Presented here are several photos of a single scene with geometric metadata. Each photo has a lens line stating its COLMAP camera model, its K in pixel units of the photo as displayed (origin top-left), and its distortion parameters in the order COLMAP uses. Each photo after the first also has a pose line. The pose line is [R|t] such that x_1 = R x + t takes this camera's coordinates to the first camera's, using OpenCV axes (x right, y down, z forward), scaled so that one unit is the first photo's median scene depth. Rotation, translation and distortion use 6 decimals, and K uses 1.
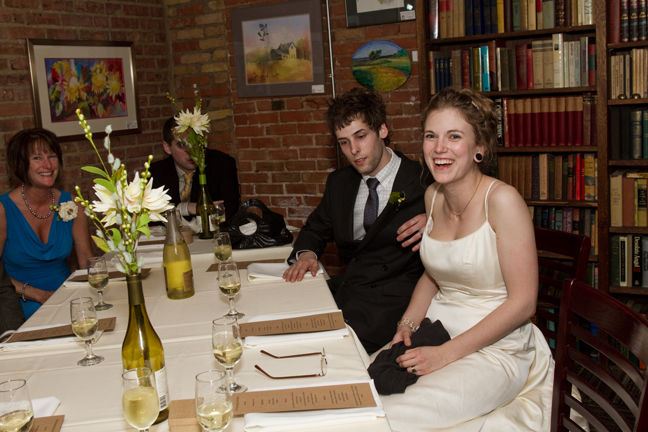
lens RADIAL K [[723.2, 0, 311.0], [0, 723.2, 204.1], [0, 0, 1]] dist [-0.040870, 0.011067]
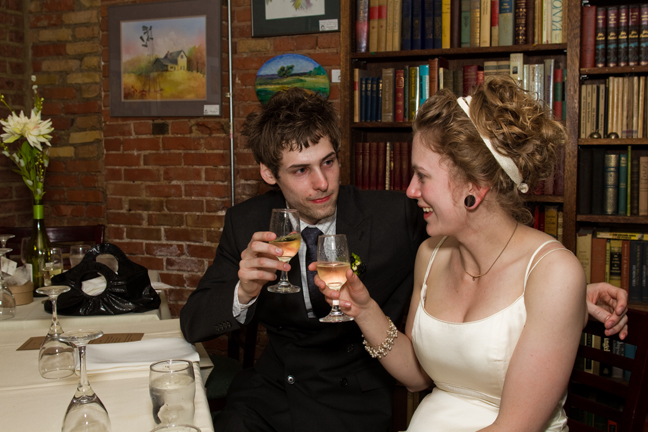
lens RADIAL K [[723.2, 0, 311.0], [0, 723.2, 204.1], [0, 0, 1]] dist [-0.040870, 0.011067]
pose [[0.988453, 0.053045, 0.141938, 0.010802], [-0.042129, 0.995997, -0.078837, 0.001870], [-0.145552, 0.071947, 0.986731, 0.215287]]
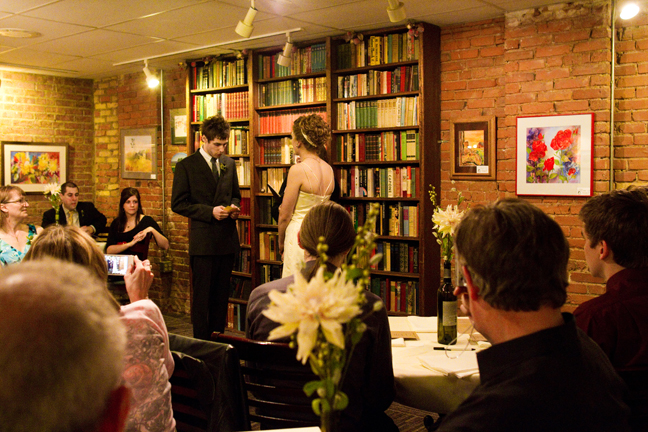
lens RADIAL K [[723.2, 0, 311.0], [0, 723.2, 204.1], [0, 0, 1]] dist [-0.040870, 0.011067]
pose [[0.985762, 0.076426, -0.149773, 0.697951], [-0.091693, 0.990971, -0.097826, 0.051089], [0.140944, 0.110166, 0.983869, -0.739241]]
